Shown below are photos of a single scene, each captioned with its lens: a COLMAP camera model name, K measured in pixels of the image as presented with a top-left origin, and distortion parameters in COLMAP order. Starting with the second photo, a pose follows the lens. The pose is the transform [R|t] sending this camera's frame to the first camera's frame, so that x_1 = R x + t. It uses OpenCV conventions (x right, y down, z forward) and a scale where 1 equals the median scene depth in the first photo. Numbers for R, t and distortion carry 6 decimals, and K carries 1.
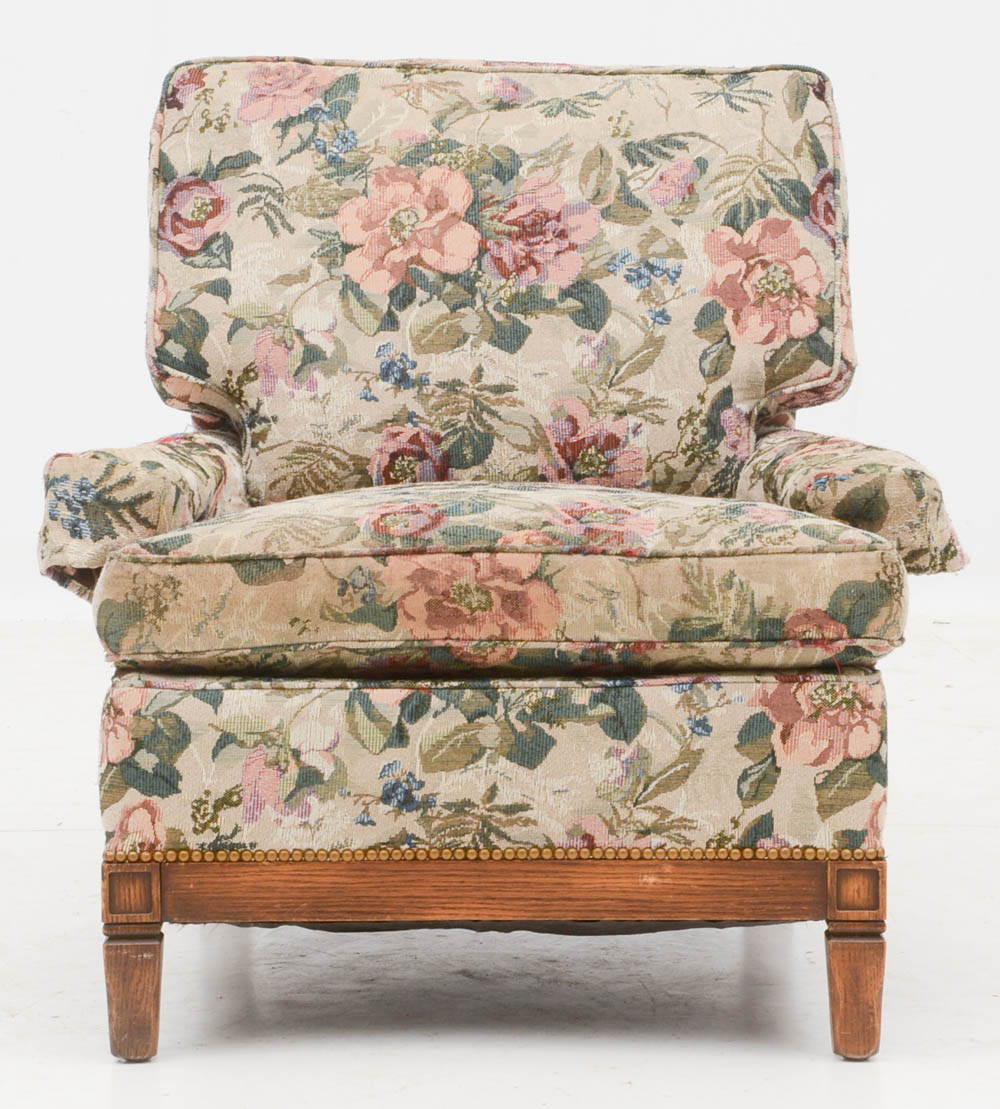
lens RADIAL K [[5863.9, 0, 529.5], [0, 5863.9, 463.3], [0, 0, 1]] dist [0.790924, 9.367622]
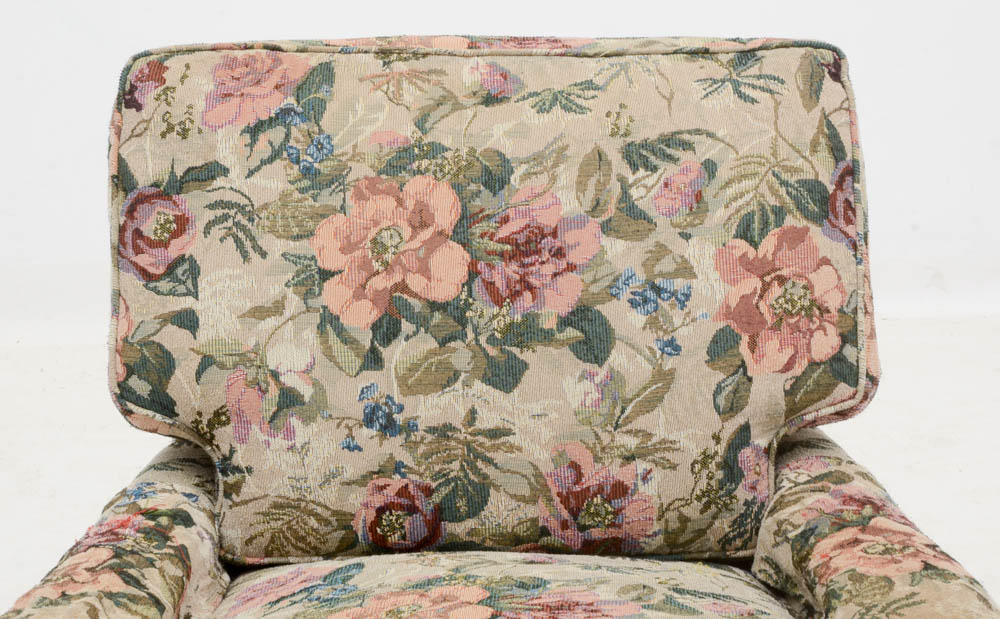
lens RADIAL K [[3335.6, 0, 499.8], [0, 3335.6, 262.9], [0, 0, 1]] dist [0.823558, -0.134767]
pose [[0.999762, -0.021793, -0.000592, -0.003462], [0.021616, 0.987411, 0.156690, -0.119813], [-0.002830, -0.156665, 0.987648, 0.487947]]
